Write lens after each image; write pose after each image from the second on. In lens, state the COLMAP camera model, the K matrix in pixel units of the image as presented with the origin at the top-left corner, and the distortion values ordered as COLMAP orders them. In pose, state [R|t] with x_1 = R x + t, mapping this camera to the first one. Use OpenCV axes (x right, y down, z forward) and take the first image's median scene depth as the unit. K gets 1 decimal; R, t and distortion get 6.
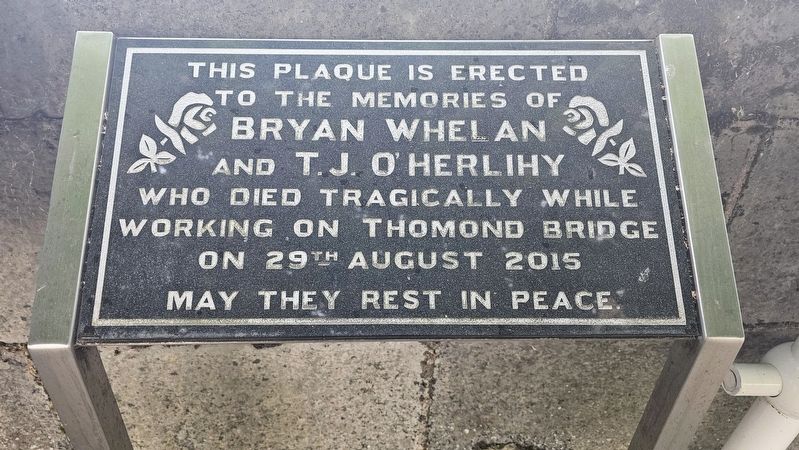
lens RADIAL K [[539.4, 0, 387.0], [0, 539.4, 228.1], [0, 0, 1]] dist [0.066475, -0.059650]
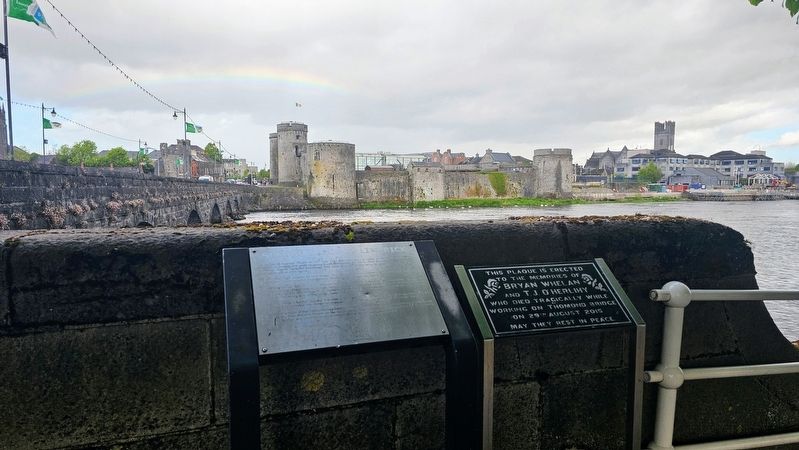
lens RADIAL K [[559.5, 0, 387.2], [0, 559.5, 226.9], [0, 0, 1]] dist [0.053128, -0.002967]
pose [[0.957917, -0.035942, 0.284786, -2.115258], [0.170990, 0.868343, -0.465556, 1.094724], [-0.230559, 0.494659, 0.837947, -2.183662]]
